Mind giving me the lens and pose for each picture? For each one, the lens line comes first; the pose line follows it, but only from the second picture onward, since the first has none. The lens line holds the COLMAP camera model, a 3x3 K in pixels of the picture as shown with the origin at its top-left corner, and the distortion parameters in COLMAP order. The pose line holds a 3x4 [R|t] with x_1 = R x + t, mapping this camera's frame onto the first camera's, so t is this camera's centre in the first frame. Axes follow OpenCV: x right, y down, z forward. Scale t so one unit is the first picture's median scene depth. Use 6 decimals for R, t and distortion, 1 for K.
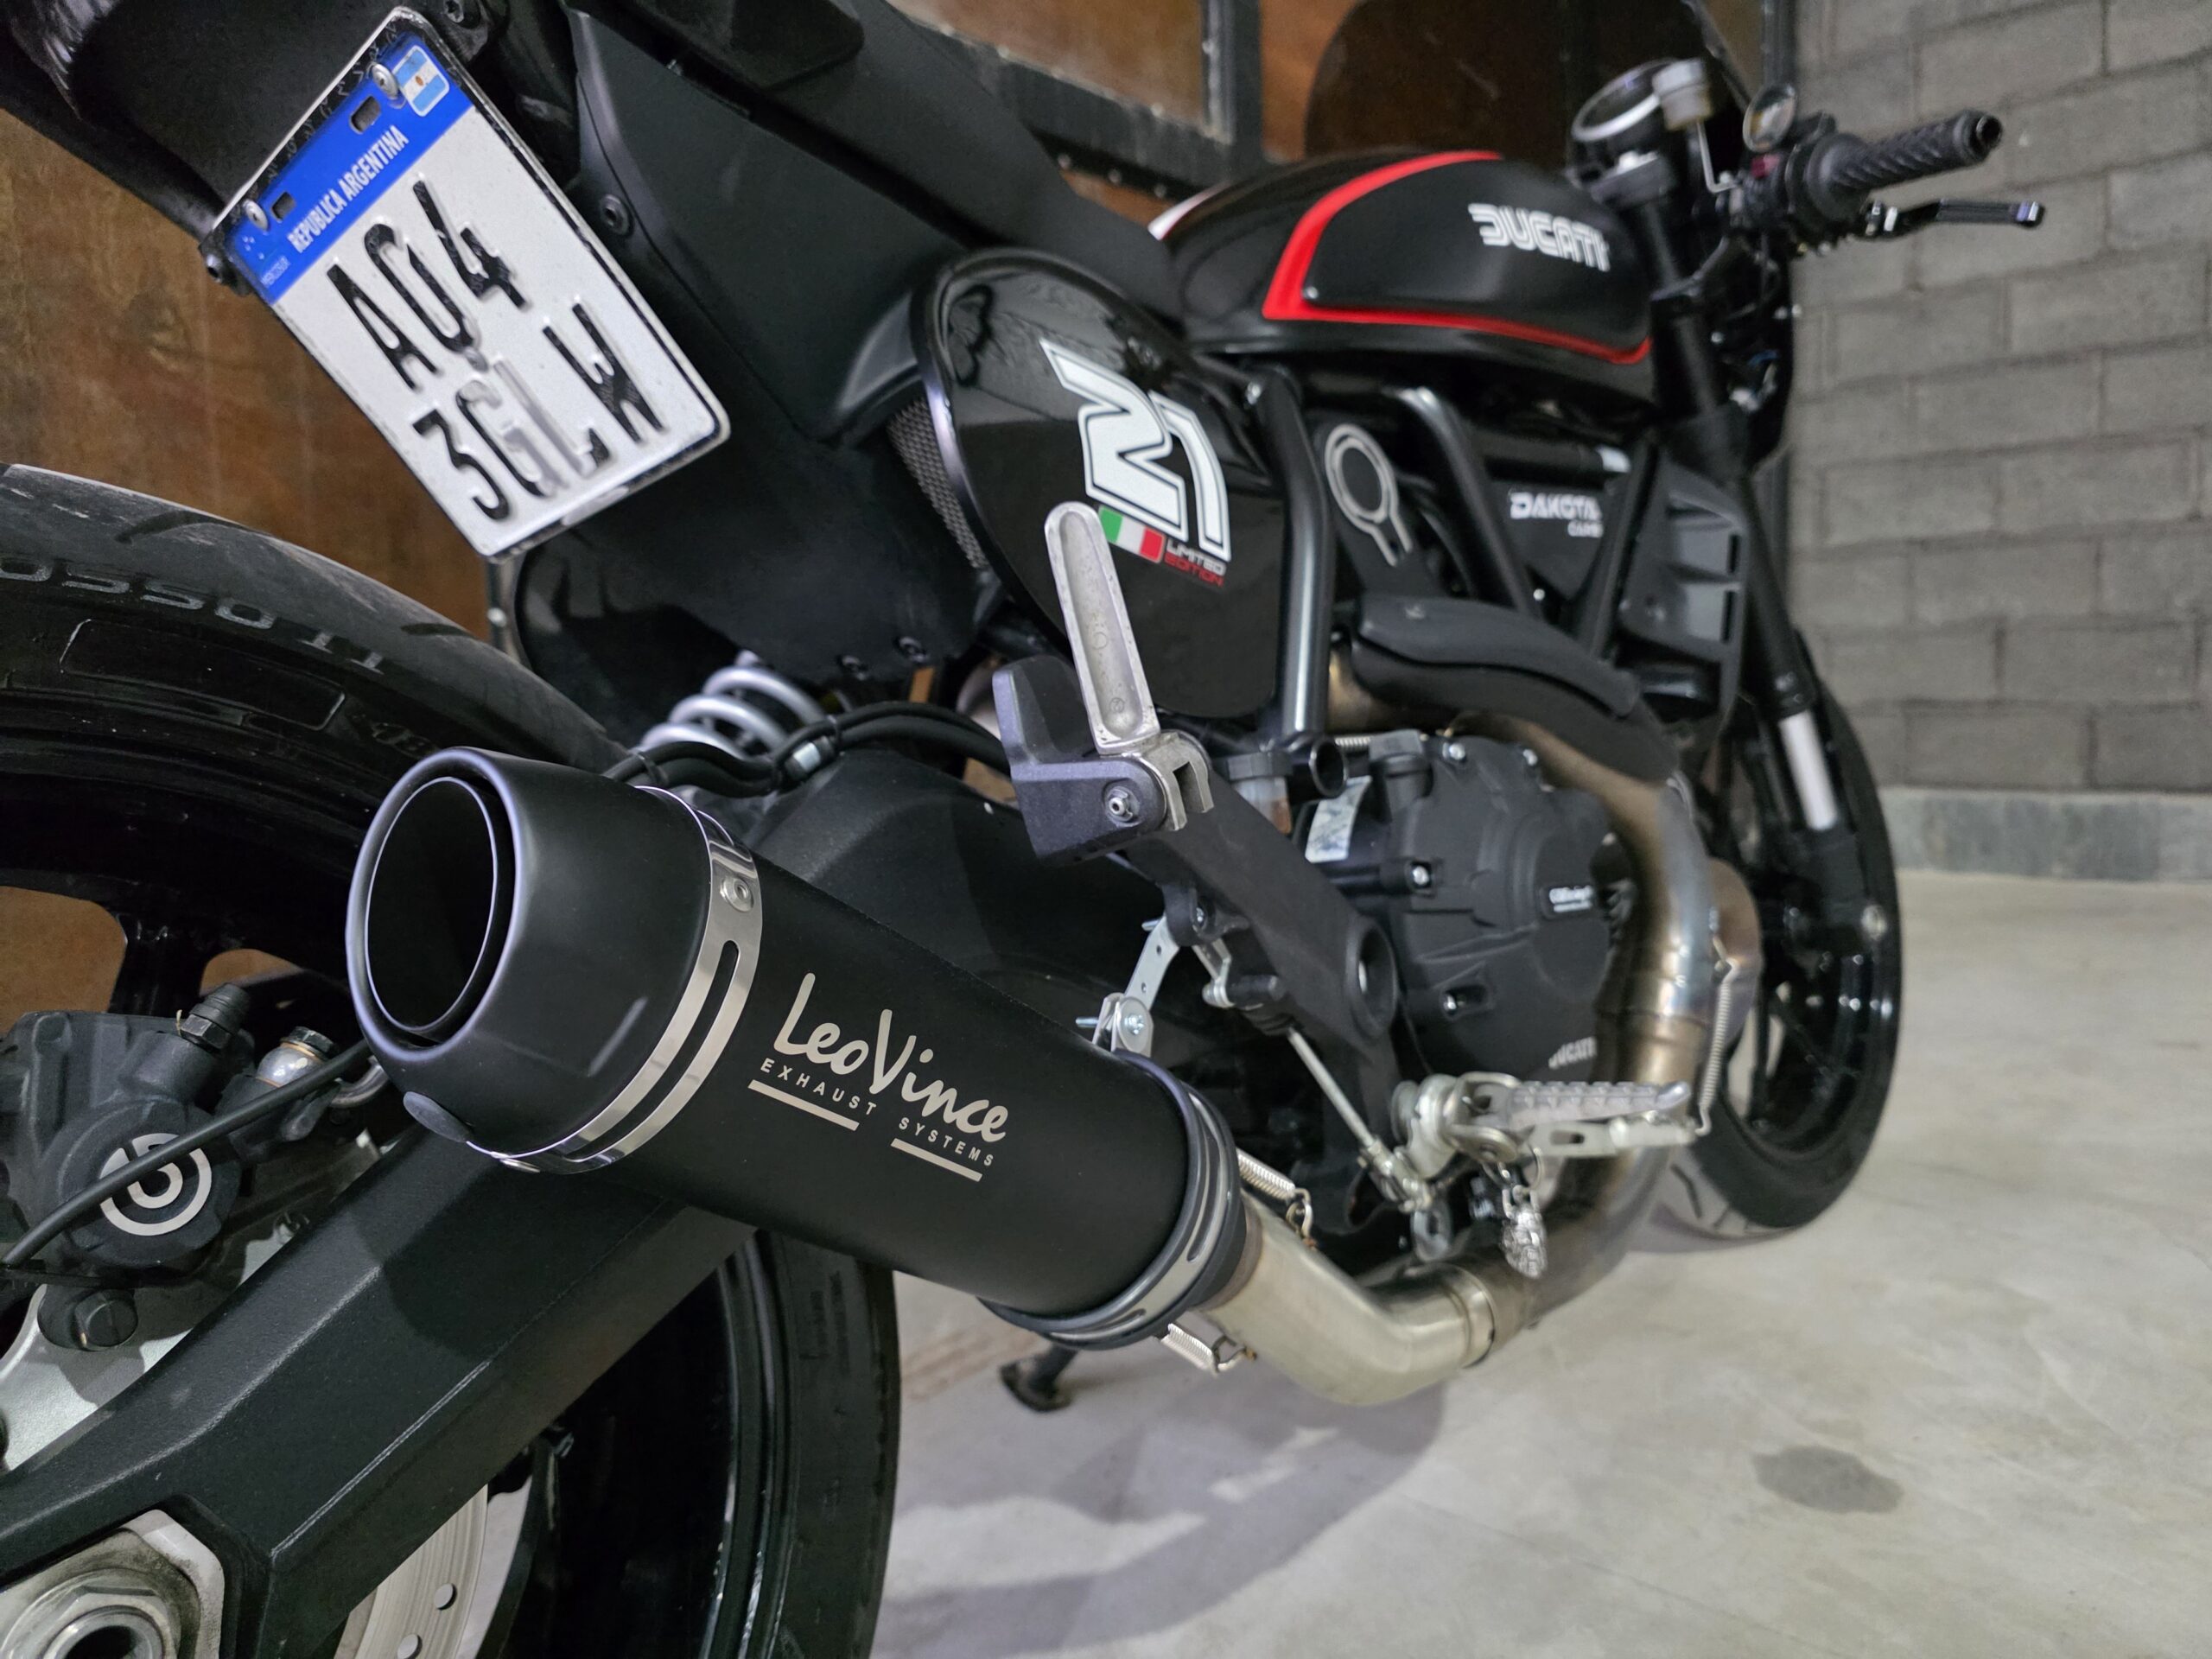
lens RADIAL K [[1512.1, 0, 1119.2], [0, 1512.1, 810.4], [0, 0, 1]] dist [0.019096, -0.026466]
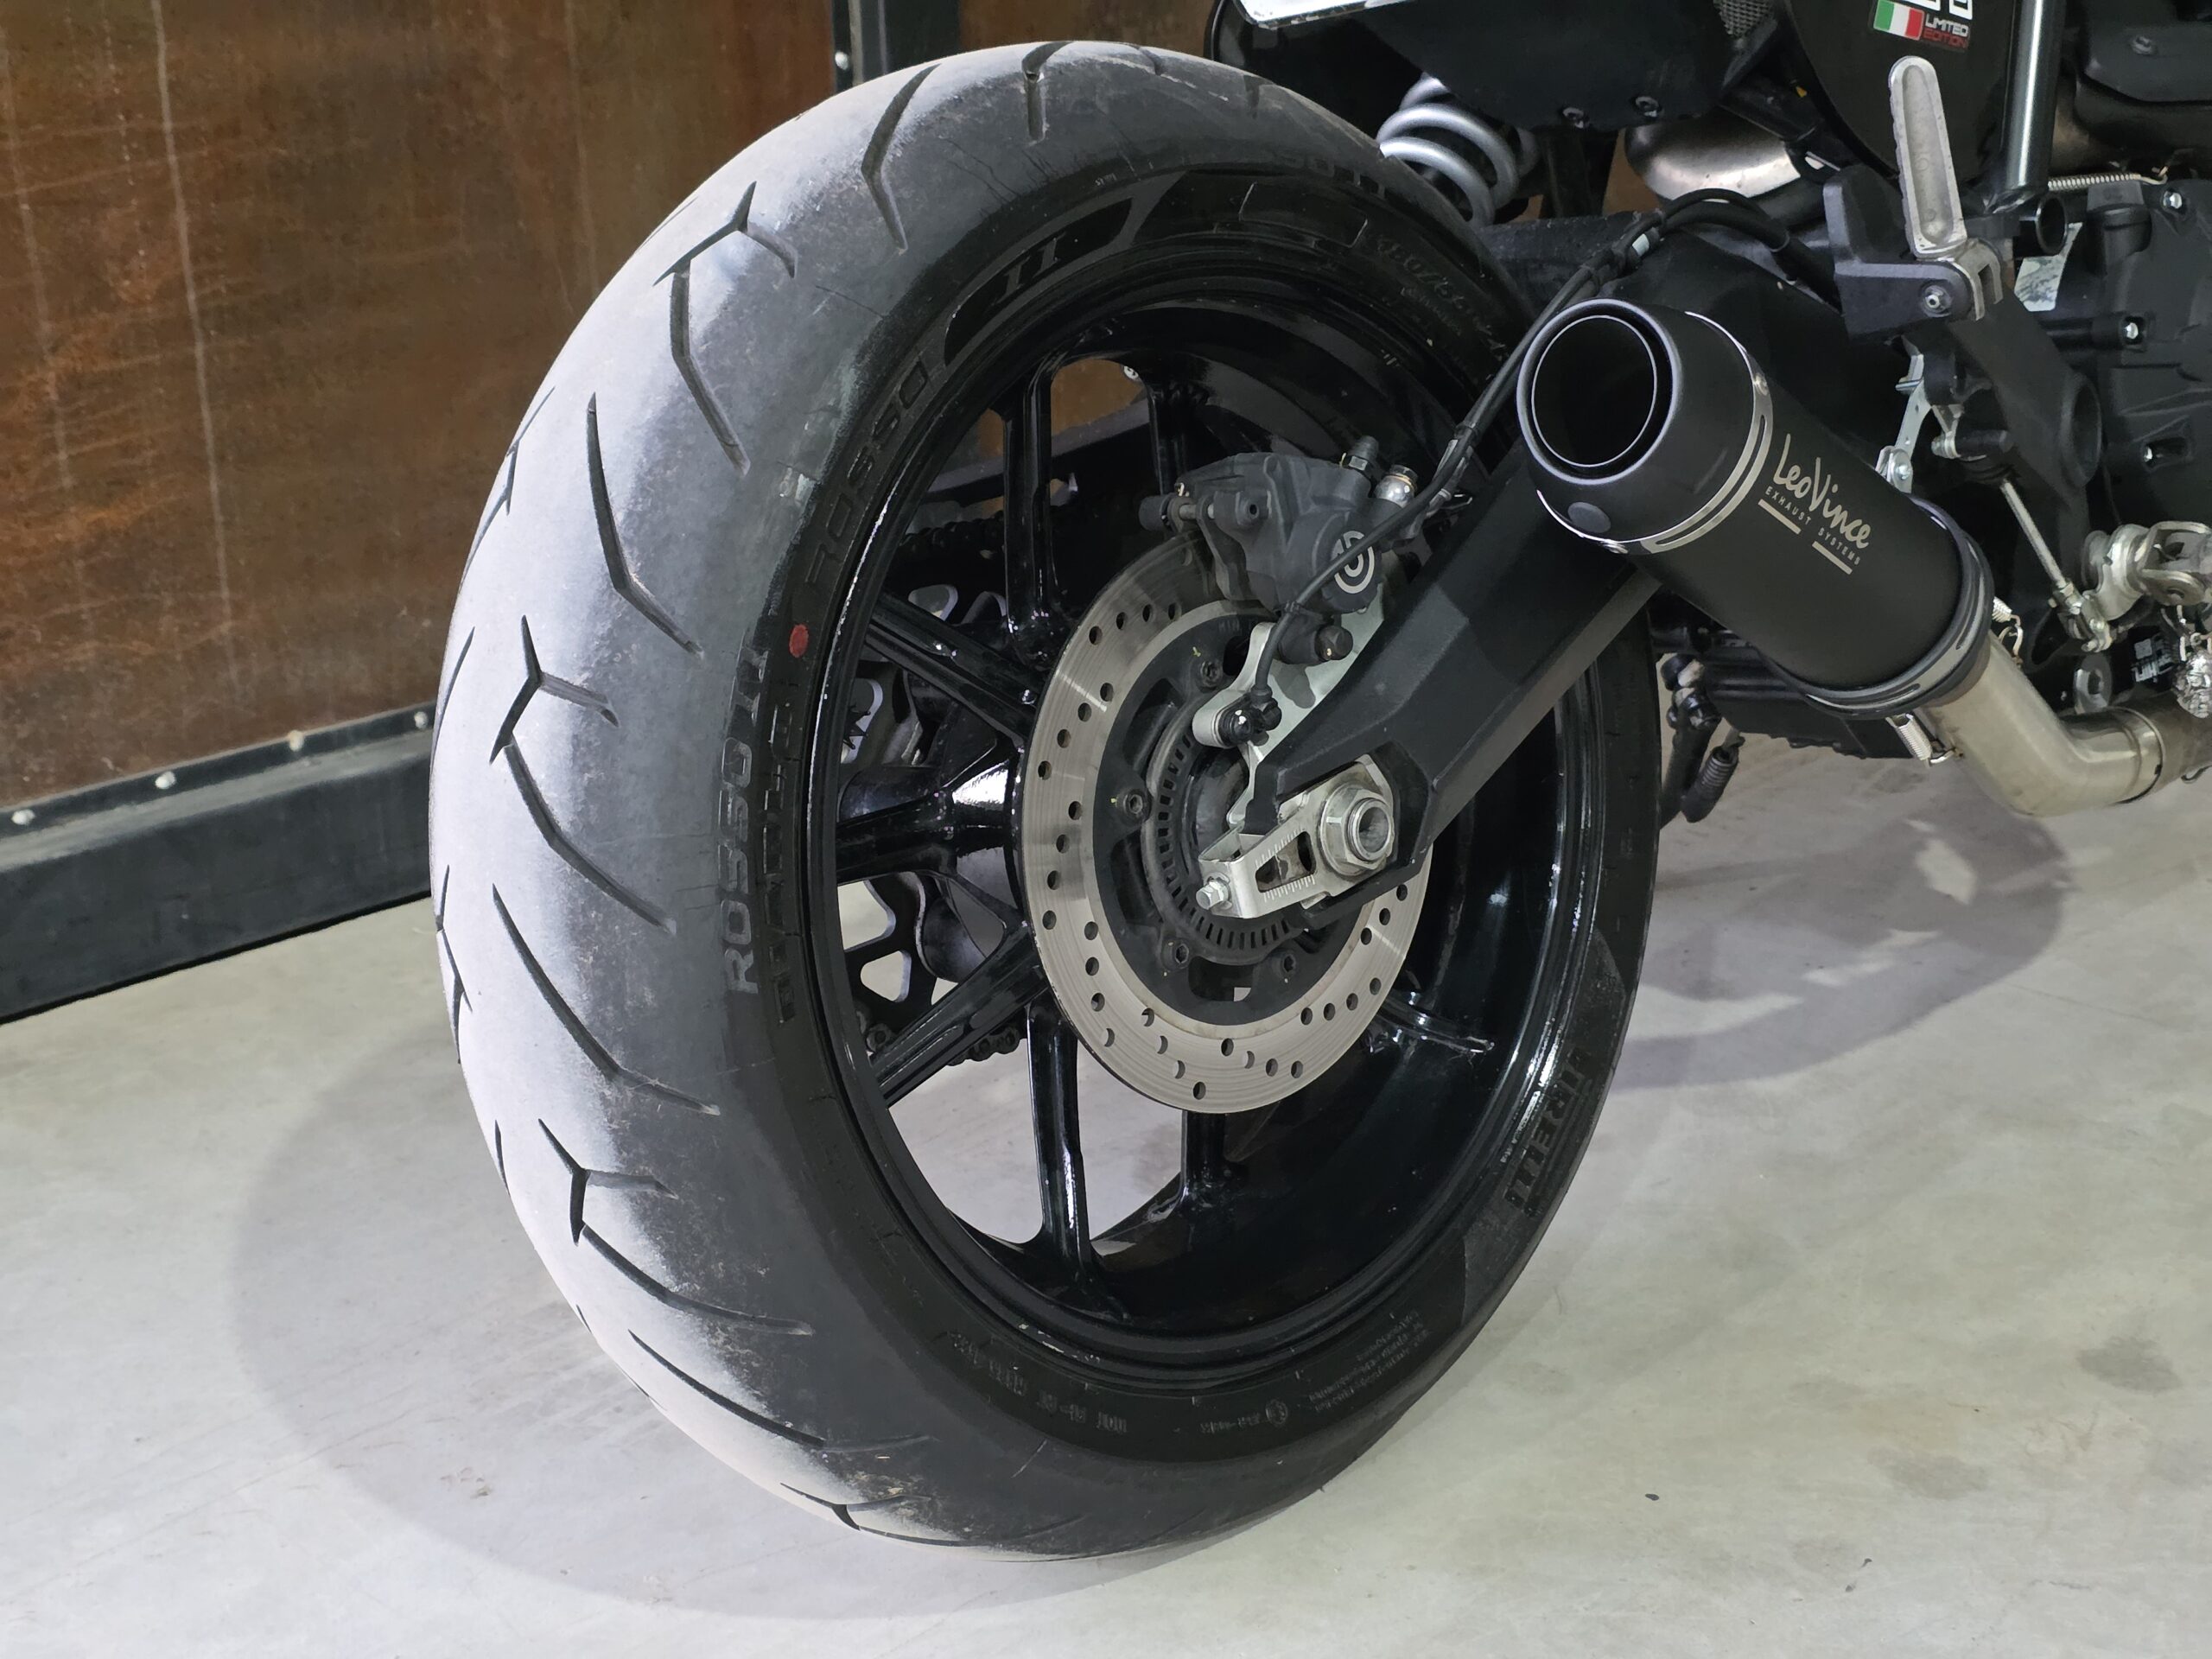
lens RADIAL K [[3027.2, 0, 1094.1], [0, 3027.2, 829.1], [0, 0, 1]] dist [0.069814, 0.000000]
pose [[0.998051, 0.019182, -0.059383, -0.393313], [-0.003751, 0.968305, 0.249742, -0.152195], [0.062292, -0.249033, 0.966490, -1.192478]]
